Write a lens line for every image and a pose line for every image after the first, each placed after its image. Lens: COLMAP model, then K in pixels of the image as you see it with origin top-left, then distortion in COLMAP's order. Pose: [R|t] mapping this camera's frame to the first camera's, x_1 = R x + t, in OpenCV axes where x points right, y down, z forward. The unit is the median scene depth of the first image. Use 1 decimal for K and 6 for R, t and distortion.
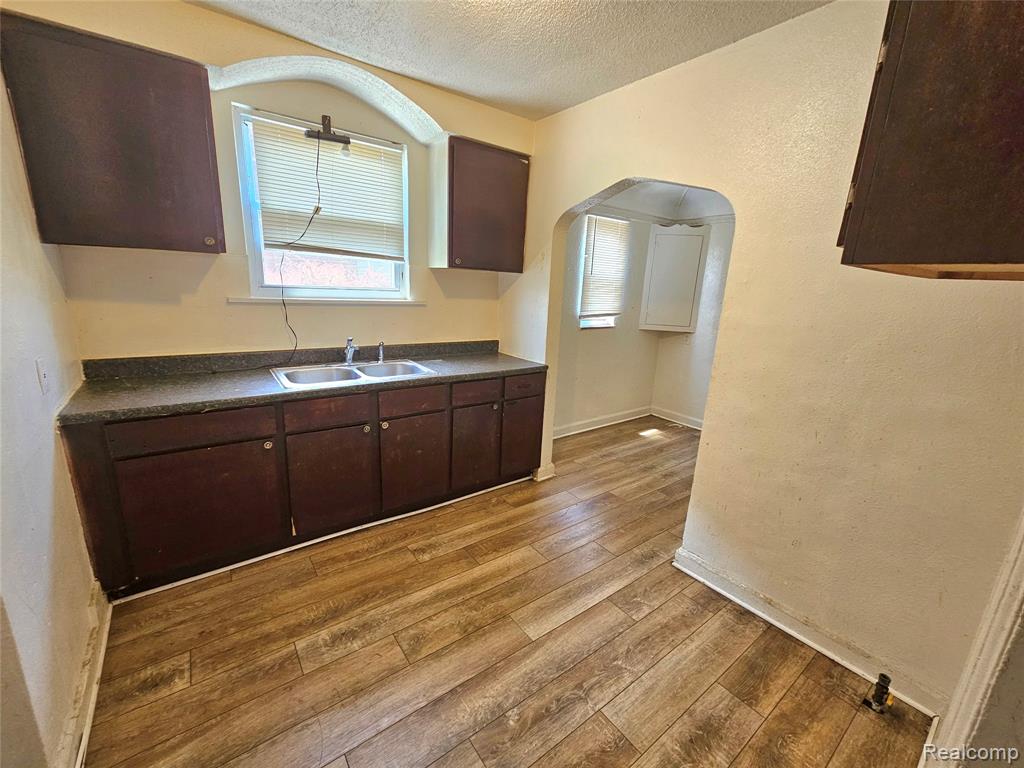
lens RADIAL K [[422.6, 0, 514.6], [0, 422.6, 385.8], [0, 0, 1]] dist [0.001943, 0.000955]
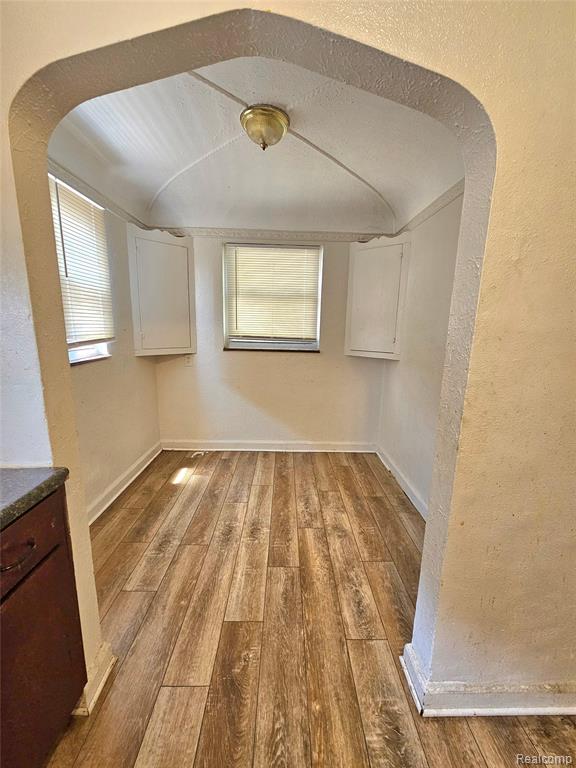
lens RADIAL K [[317.0, 0, 289.4], [0, 317.0, 383.0], [0, 0, 1]] dist [0.001943, 0.000955]
pose [[0.589127, -0.181368, 0.787423, -0.016919], [0.198870, 0.977055, 0.076257, -0.078037], [-0.783186, 0.111670, 0.611678, 0.446952]]
